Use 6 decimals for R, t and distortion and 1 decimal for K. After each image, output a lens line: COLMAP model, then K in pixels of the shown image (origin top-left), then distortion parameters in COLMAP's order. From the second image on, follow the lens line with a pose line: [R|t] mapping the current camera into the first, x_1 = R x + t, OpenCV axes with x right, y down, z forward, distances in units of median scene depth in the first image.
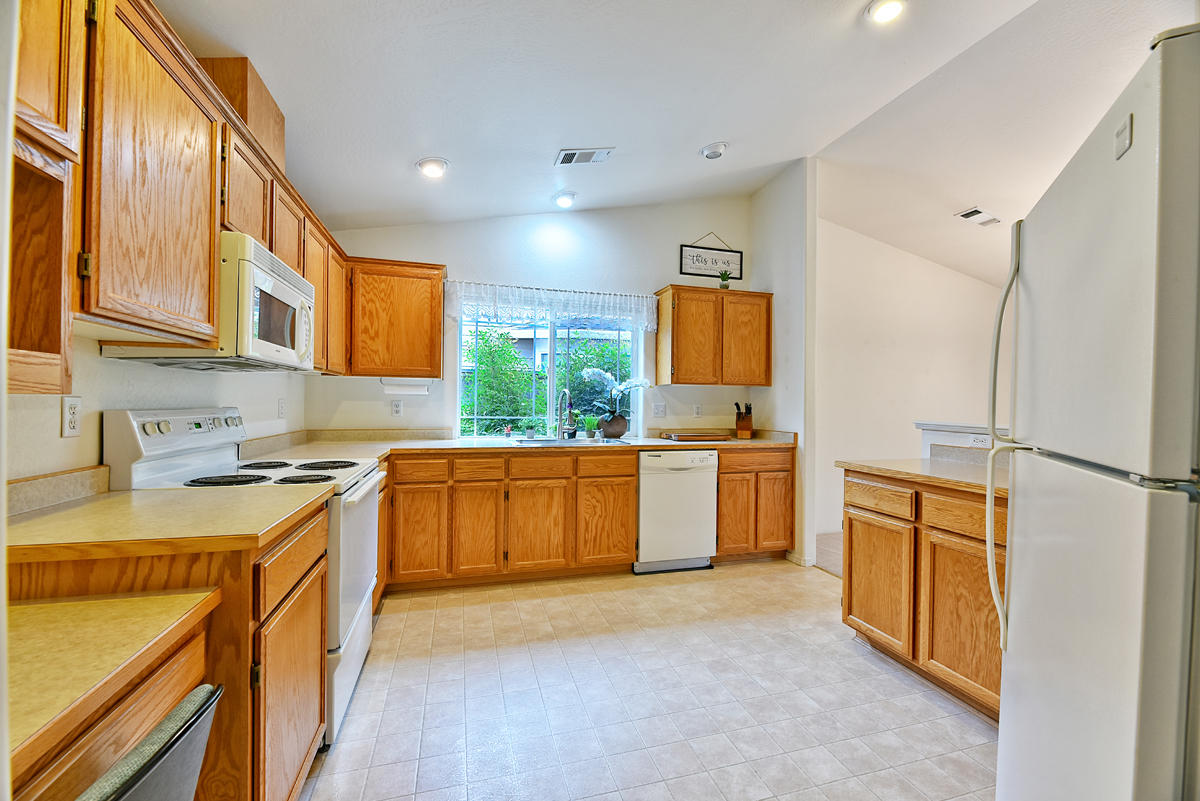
lens RADIAL K [[483.4, 0, 594.0], [0, 483.4, 401.5], [0, 0, 1]] dist [-0.001007, -0.003114]
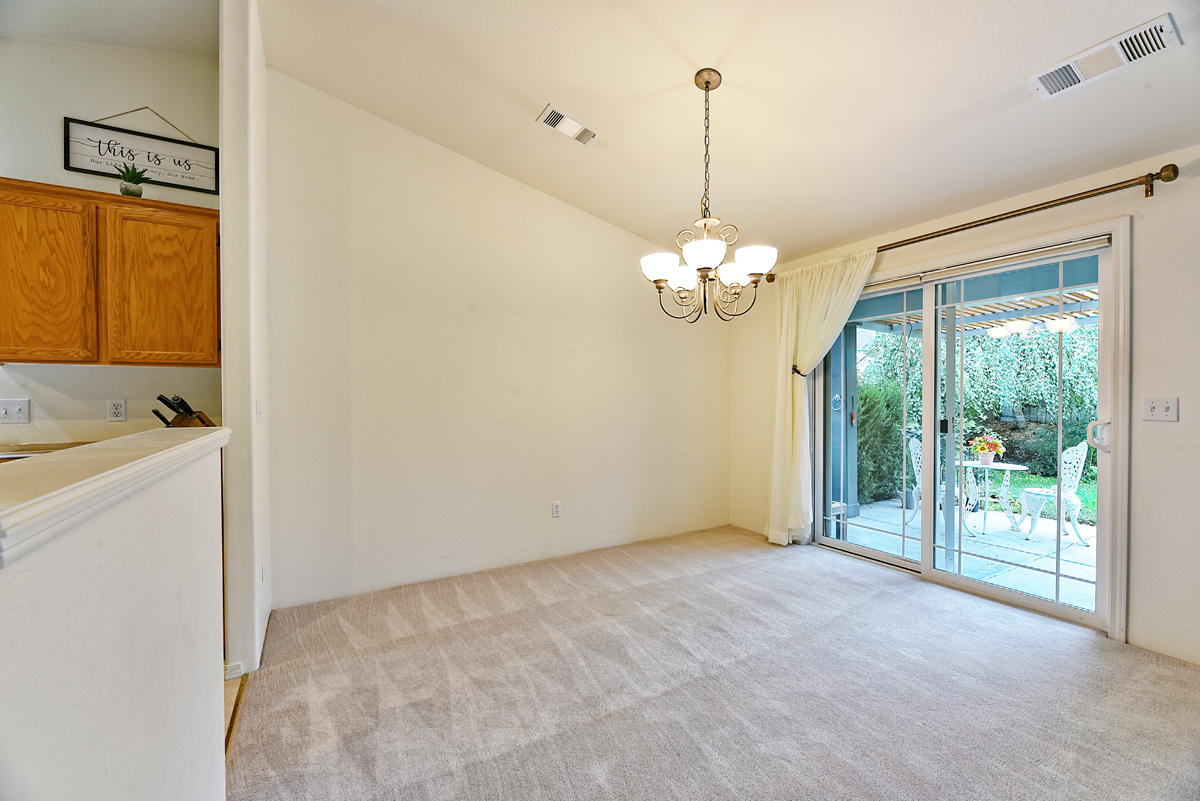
lens RADIAL K [[483.4, 0, 600.2], [0, 483.4, 404.1], [0, 0, 1]] dist [-0.001007, -0.003114]
pose [[0.967702, -0.015290, 0.251634, 0.744944], [0.012140, 0.999827, 0.014065, 0.012460], [-0.251805, -0.010556, 0.967720, 0.344241]]
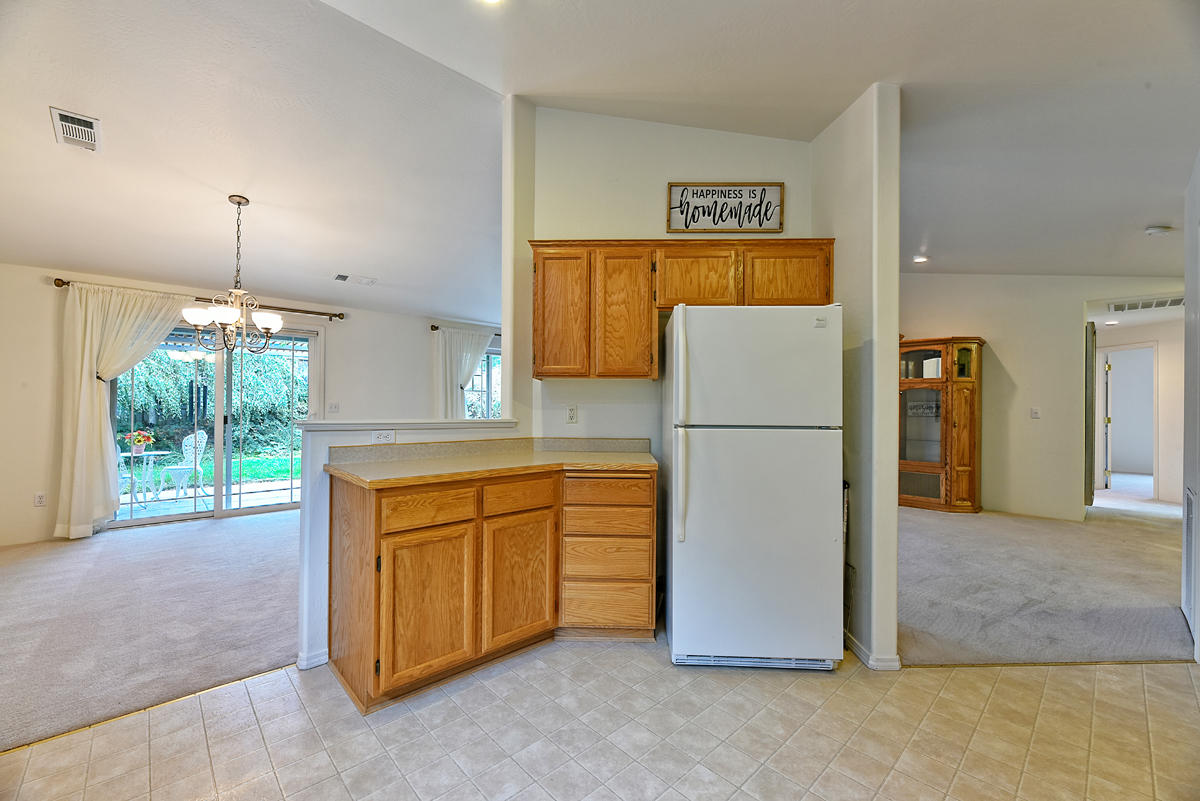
lens RADIAL K [[483.4, 0, 602.2], [0, 483.4, 403.2], [0, 0, 1]] dist [-0.001007, -0.003114]
pose [[-0.457571, -0.013115, 0.889076, -0.203212], [-0.012933, 0.999884, 0.008093, -0.002215], [-0.889079, -0.007795, -0.457687, 0.709282]]
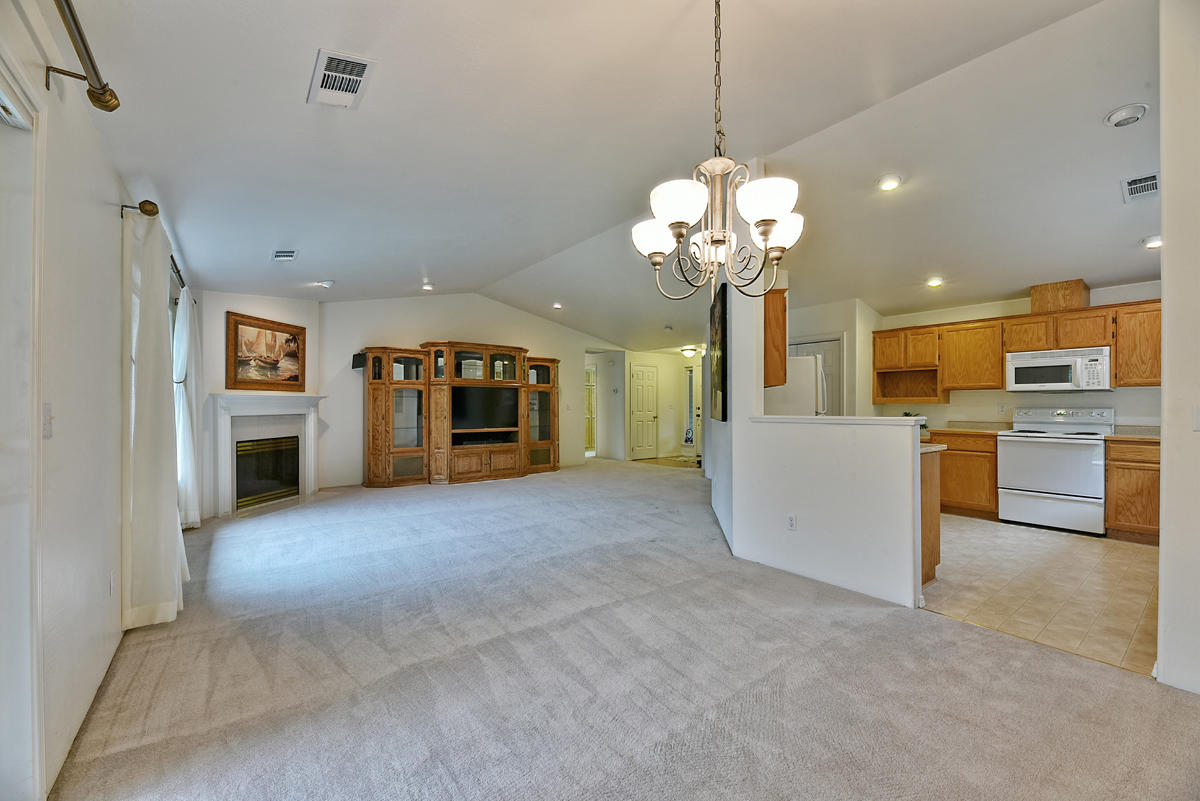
lens RADIAL K [[483.4, 0, 596.8], [0, 483.4, 402.8], [0, 0, 1]] dist [-0.001007, -0.003114]
pose [[-0.932685, -0.013154, -0.360451, 1.331212], [-0.011502, 0.999911, -0.006728, 0.018605], [0.360507, -0.002129, -0.932754, 1.325746]]
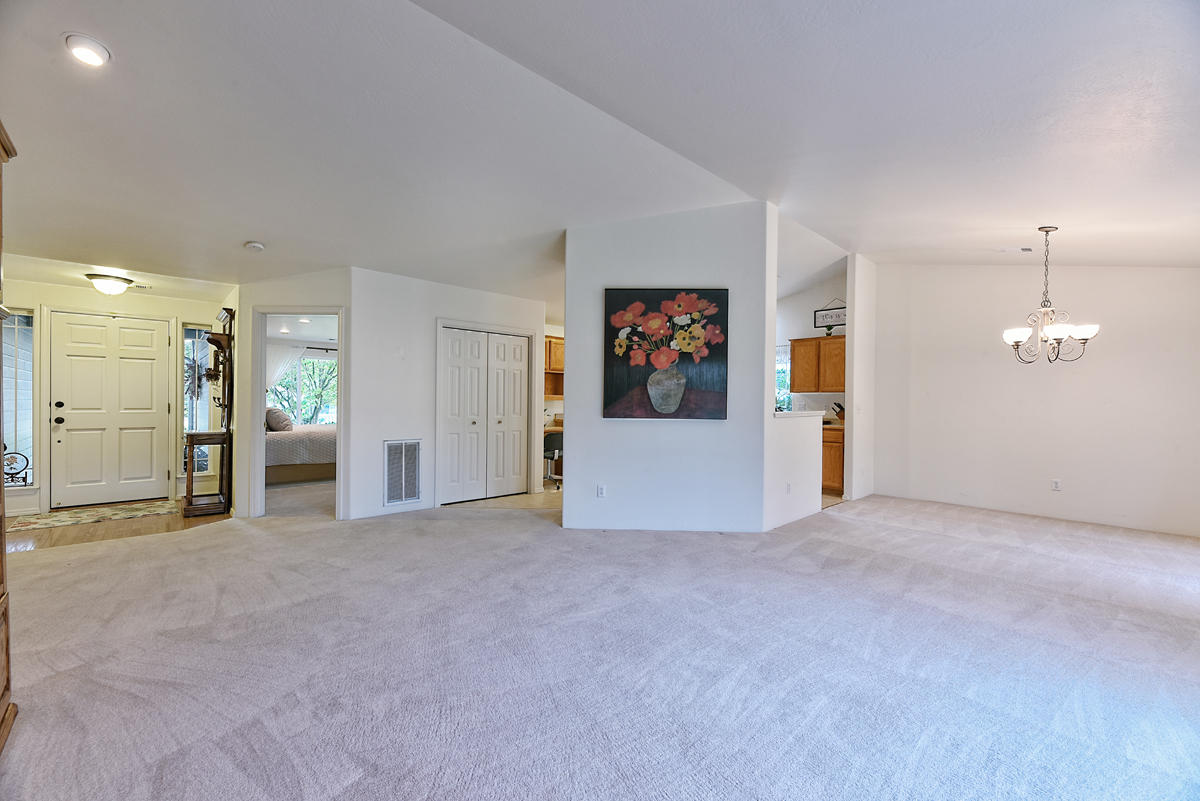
lens RADIAL K [[483.4, 0, 605.0], [0, 483.4, 399.6], [0, 0, 1]] dist [-0.001007, -0.003114]
pose [[0.461810, -0.006526, -0.886955, 1.584559], [-0.006256, 0.999924, -0.010615, 0.016539], [0.886957, 0.010451, 0.461734, -0.531433]]
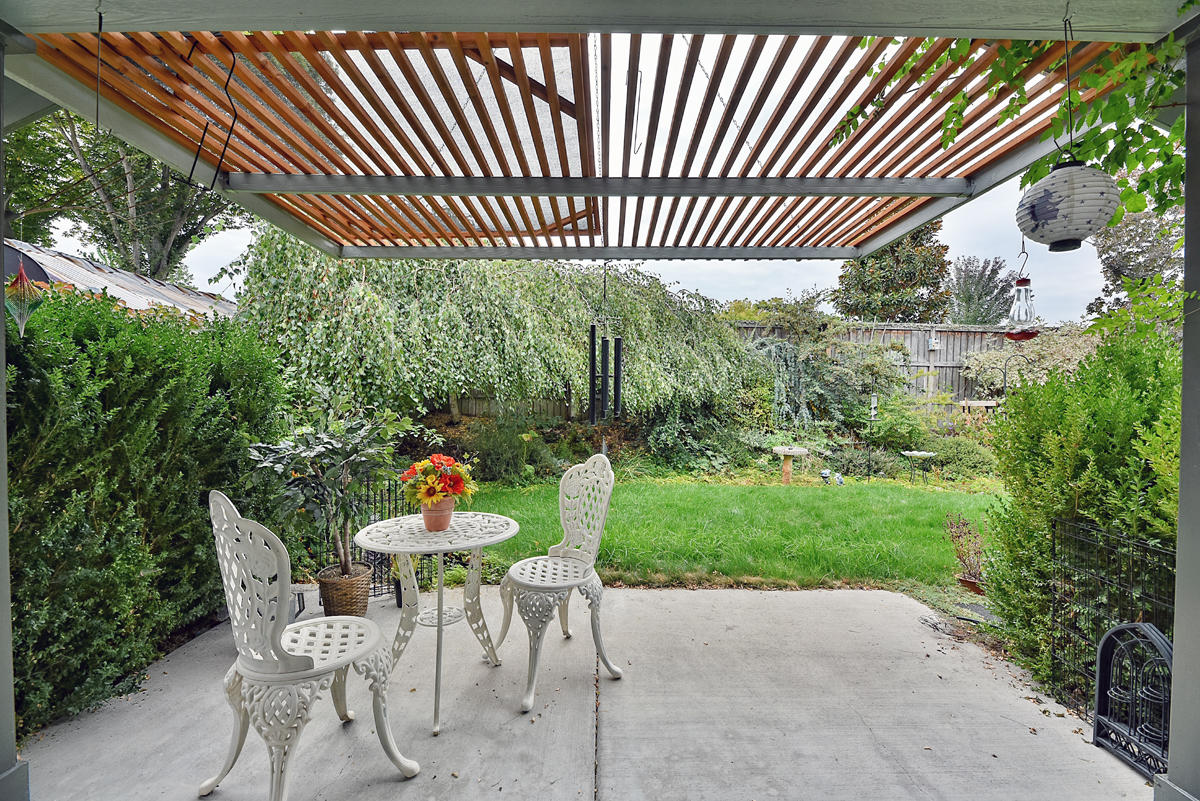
lens RADIAL K [[483.4, 0, 603.9], [0, 483.4, 400.9], [0, 0, 1]] dist [-0.001007, -0.003114]
pose [[0.268802, -0.016944, 0.963046, 1.712504], [-0.004037, 0.999817, 0.018718, 0.065078], [-0.963187, -0.008919, 0.268684, 1.094808]]
